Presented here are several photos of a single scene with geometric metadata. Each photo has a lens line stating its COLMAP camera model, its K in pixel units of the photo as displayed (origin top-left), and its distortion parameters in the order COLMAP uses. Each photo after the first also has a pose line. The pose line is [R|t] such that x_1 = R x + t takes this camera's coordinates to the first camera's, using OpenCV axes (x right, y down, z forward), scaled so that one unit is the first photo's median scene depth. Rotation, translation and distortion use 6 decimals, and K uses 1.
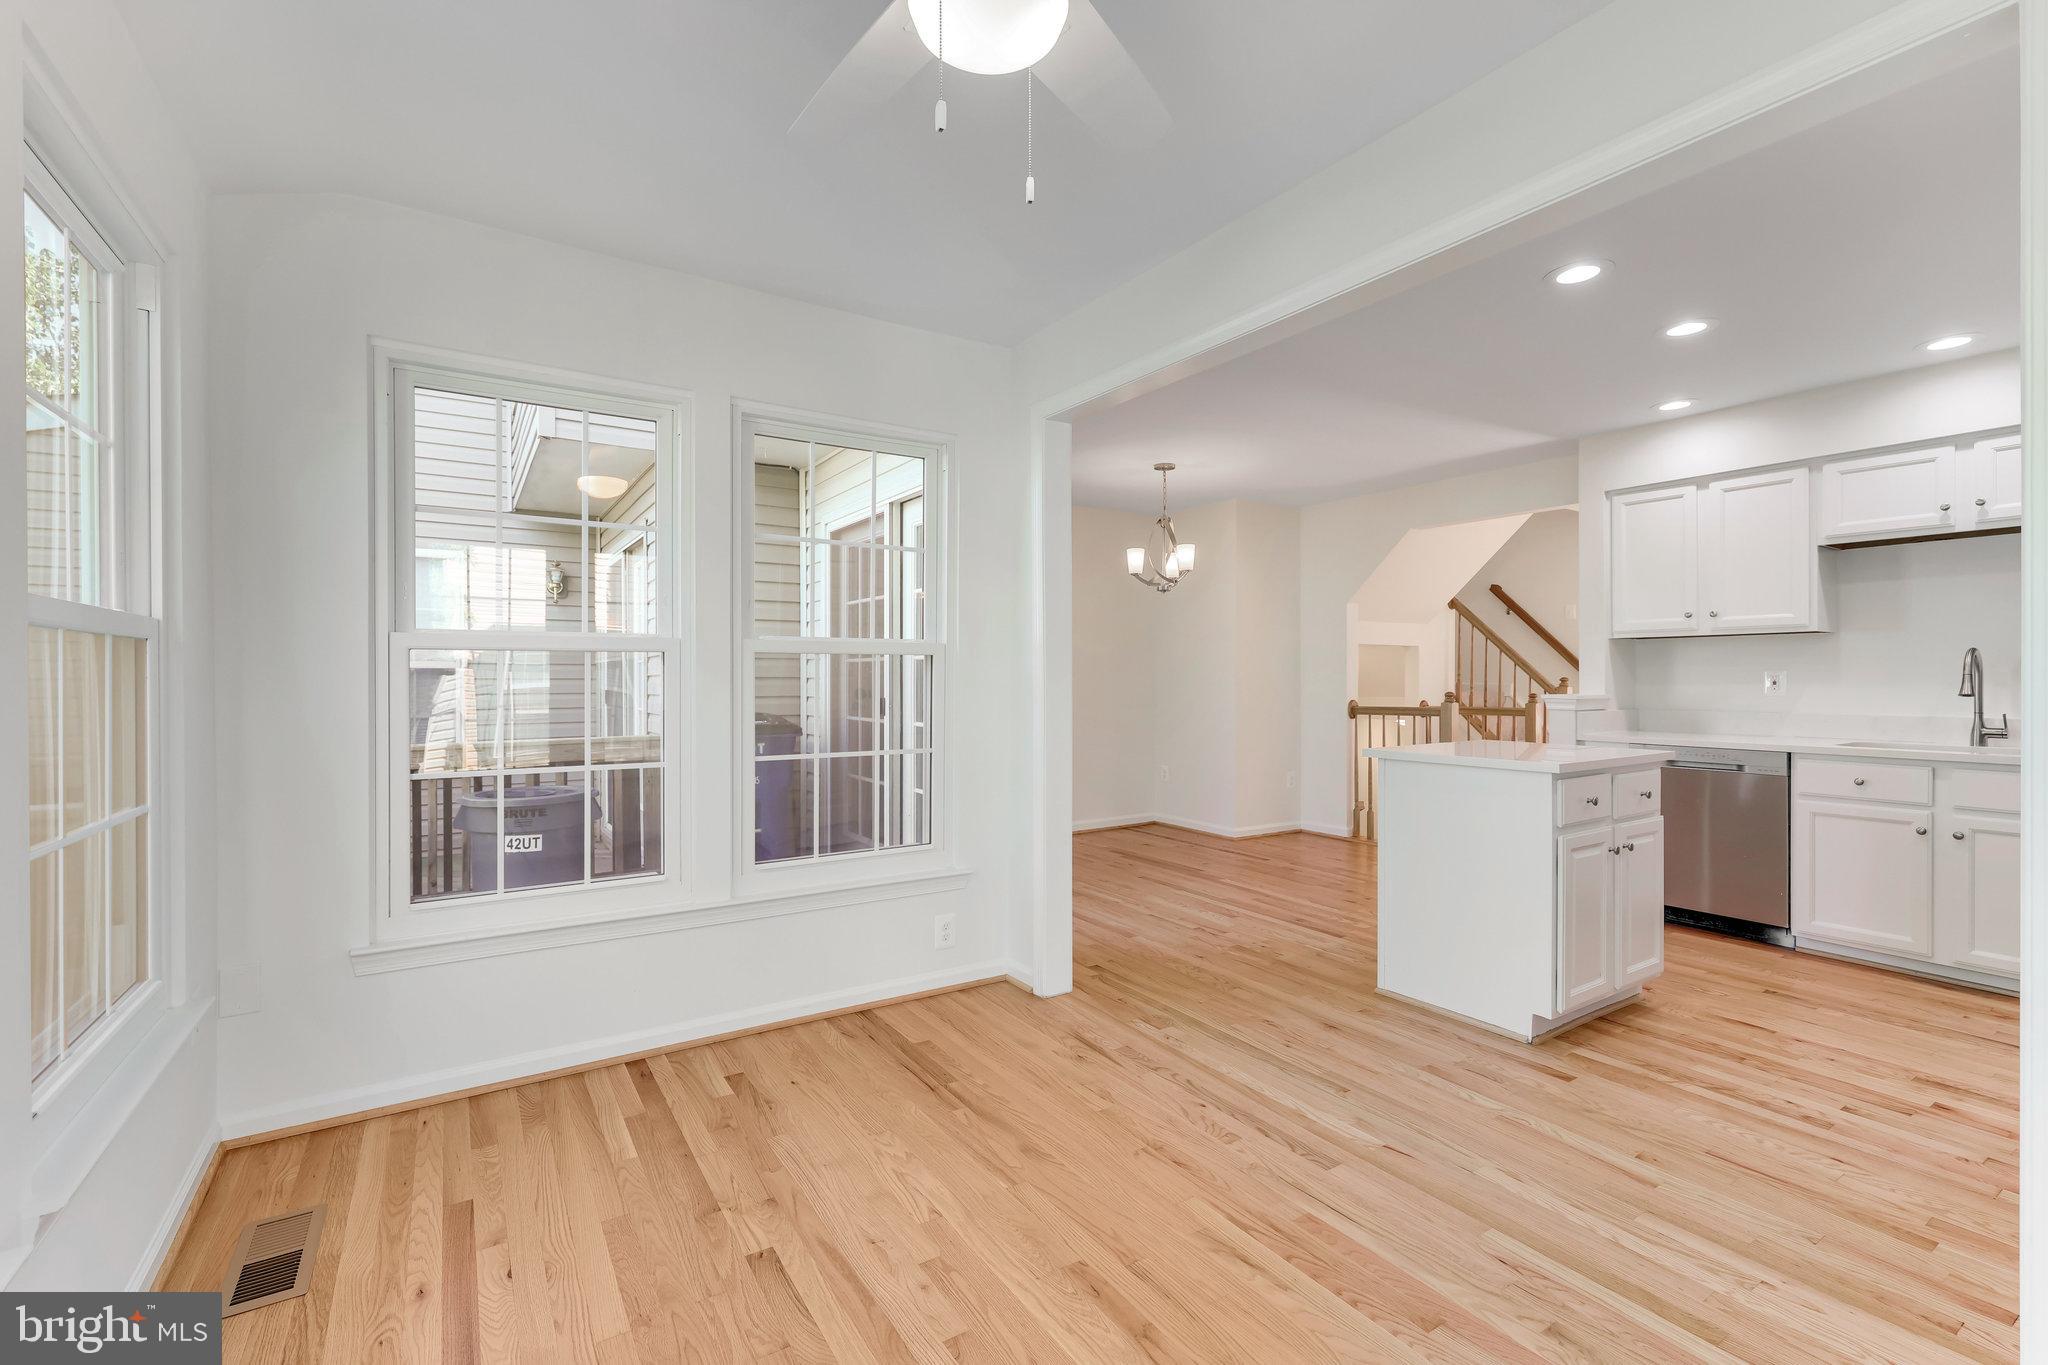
lens RADIAL K [[886.7, 0, 1021.5], [0, 886.7, 680.3], [0, 0, 1]] dist [0.000981, -0.000480]
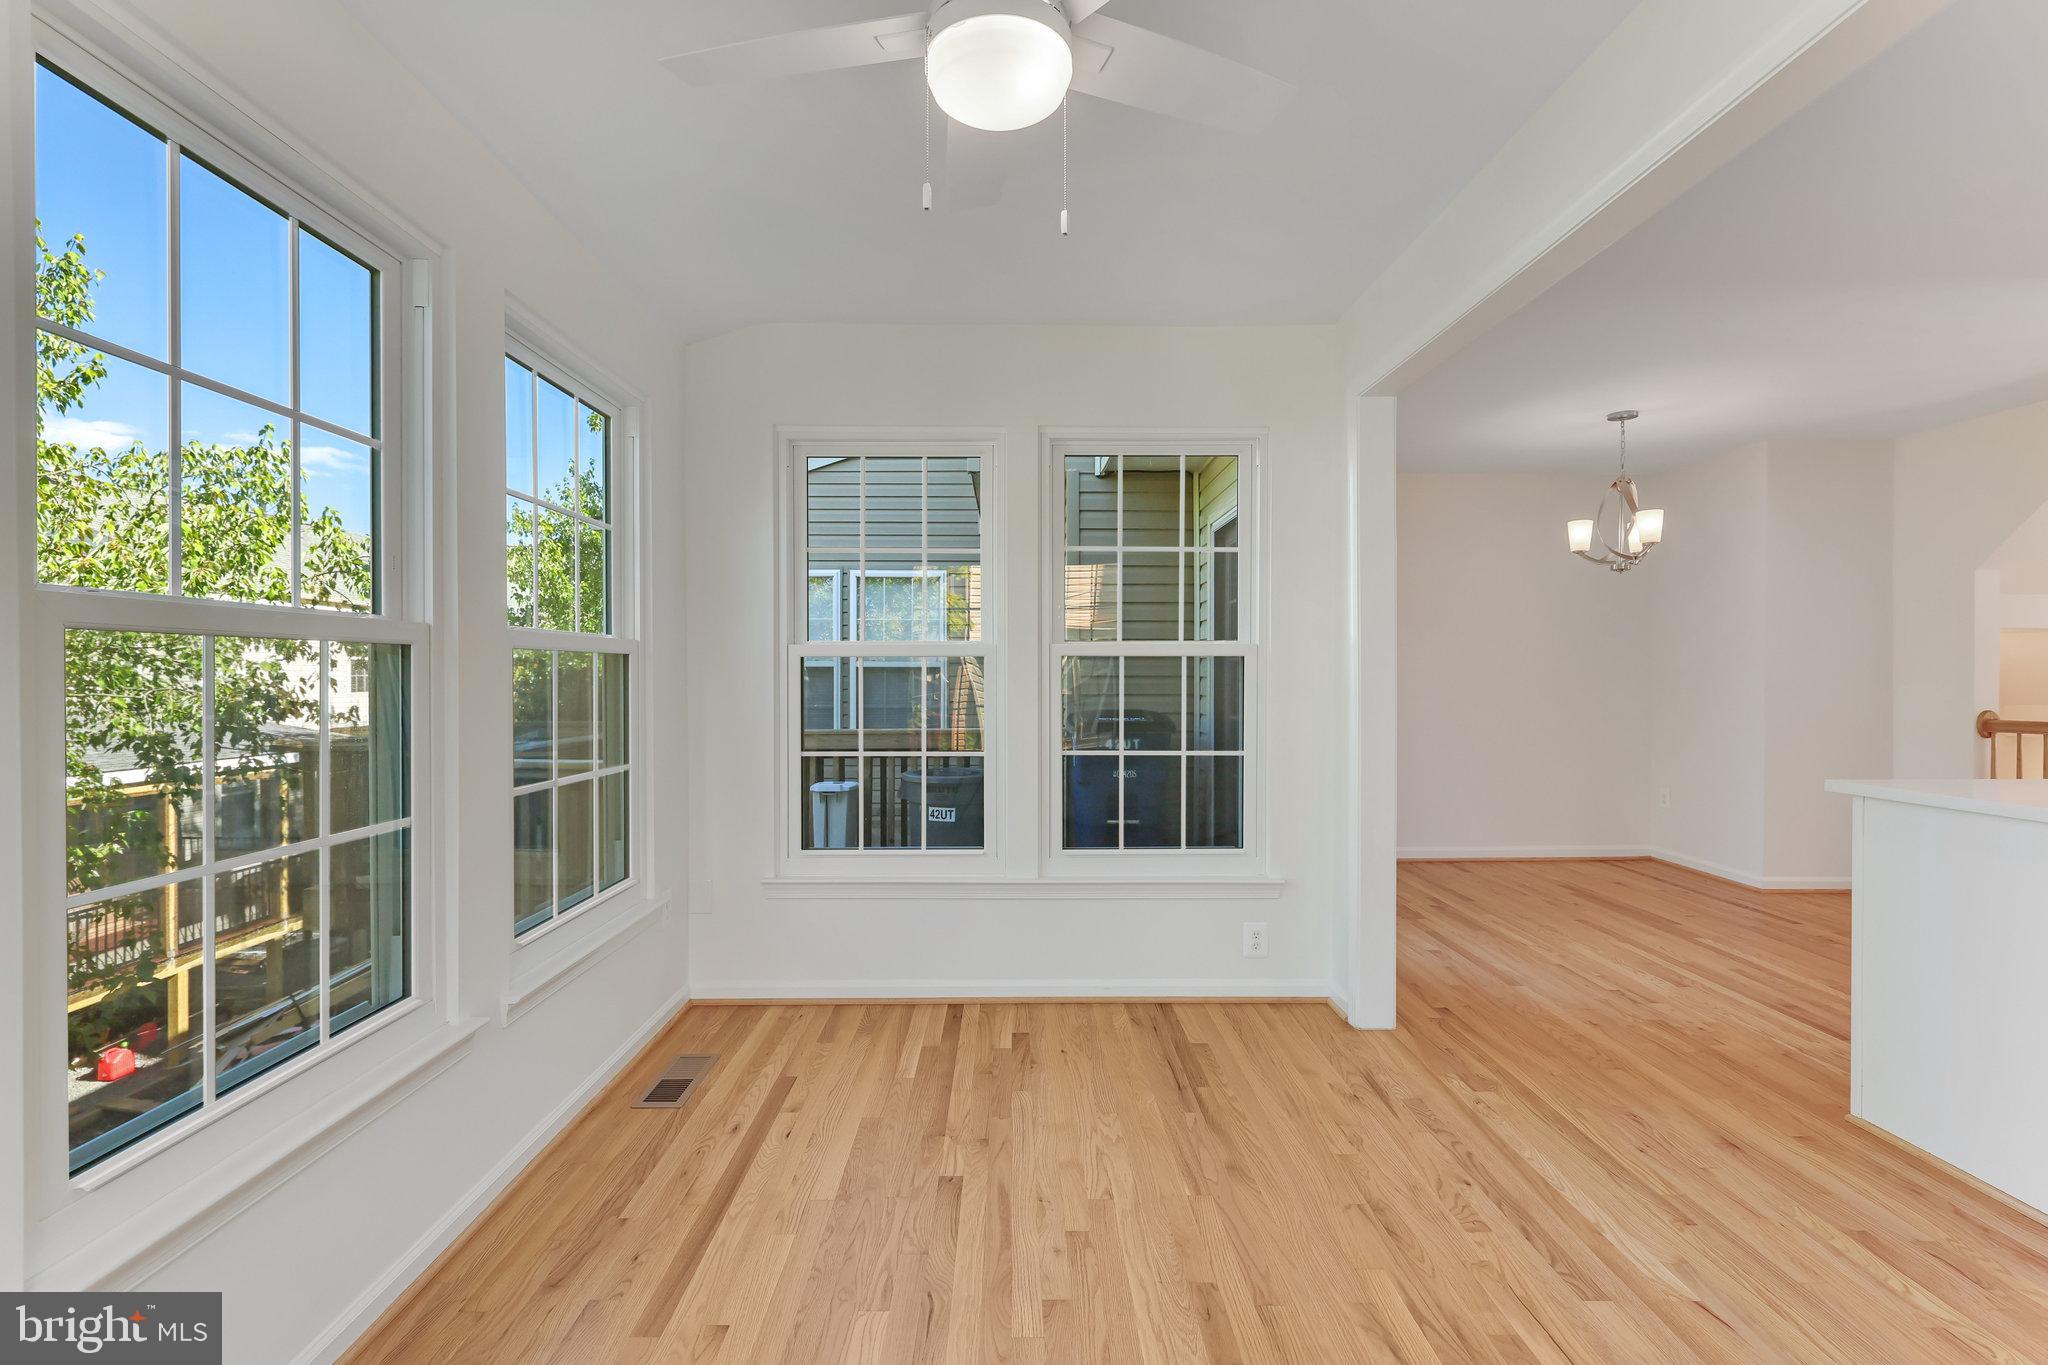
lens RADIAL K [[901.3, 0, 1023.8], [0, 901.3, 678.1], [0, 0, 1]] dist [-0.000150, 0.000231]
pose [[0.846980, 0.003644, -0.531613, 0.244052], [-0.002500, 0.999993, 0.002871, -0.006756], [0.531619, -0.001103, 0.846983, 0.031400]]
